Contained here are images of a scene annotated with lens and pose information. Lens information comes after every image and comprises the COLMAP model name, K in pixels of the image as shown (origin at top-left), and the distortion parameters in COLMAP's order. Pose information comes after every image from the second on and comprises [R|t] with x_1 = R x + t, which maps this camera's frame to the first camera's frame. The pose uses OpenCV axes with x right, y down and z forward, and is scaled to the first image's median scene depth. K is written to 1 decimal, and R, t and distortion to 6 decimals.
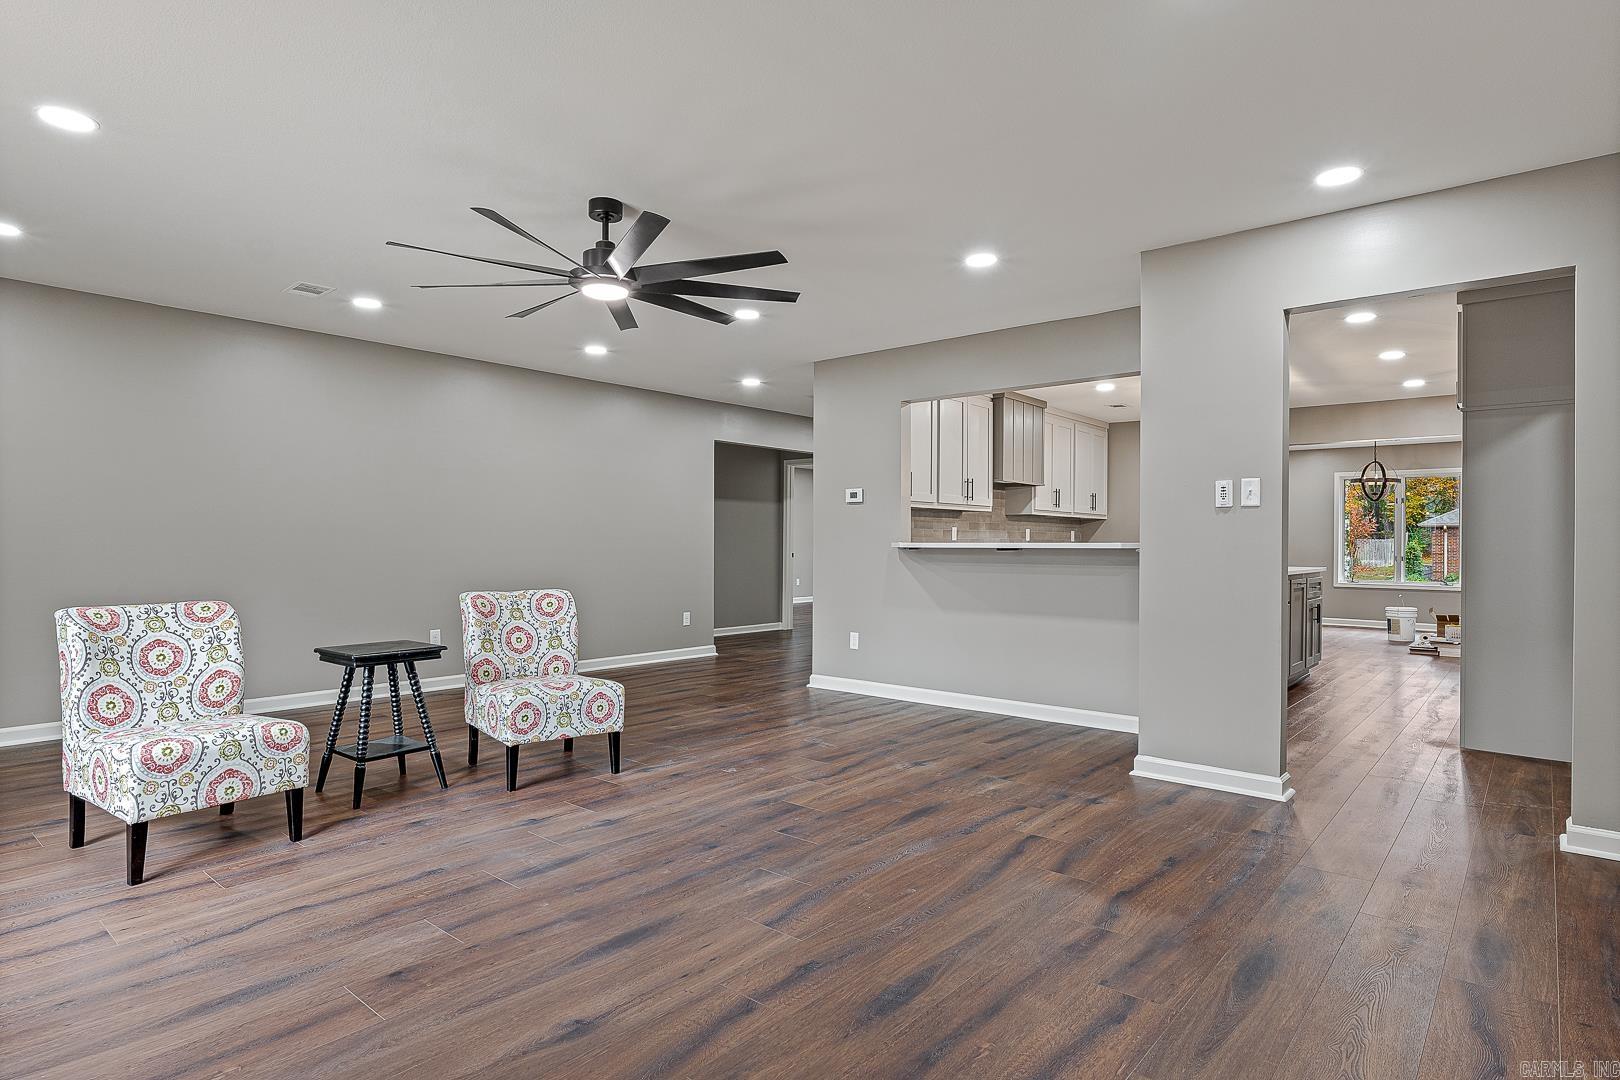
lens RADIAL K [[869.8, 0, 810.0], [0, 869.8, 540.0], [0, 0, 1]] dist [0.000126, 0.000241]
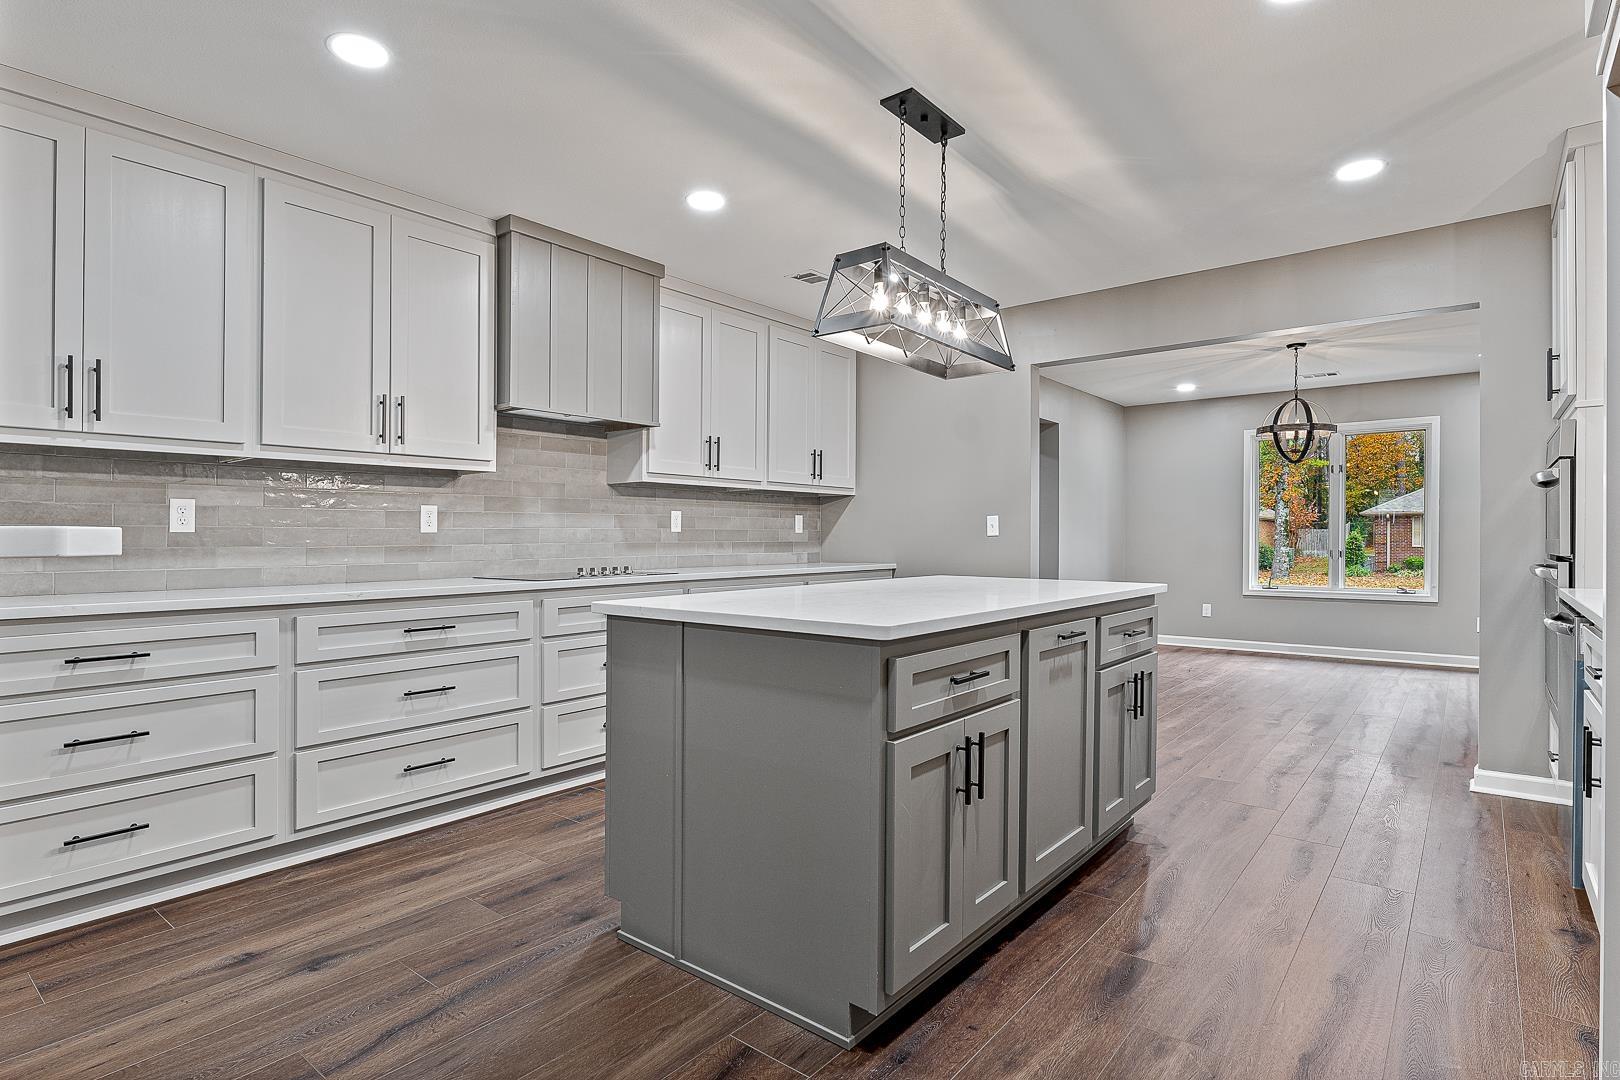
lens RADIAL K [[818.4, 0, 810.0], [0, 818.4, 540.0], [0, 0, 1]] dist [-0.001147, -0.000279]
pose [[0.999788, -0.009295, 0.018385, 0.302523], [0.009187, 0.999940, 0.005980, 0.003366], [-0.018439, -0.005810, 0.999813, 0.438612]]
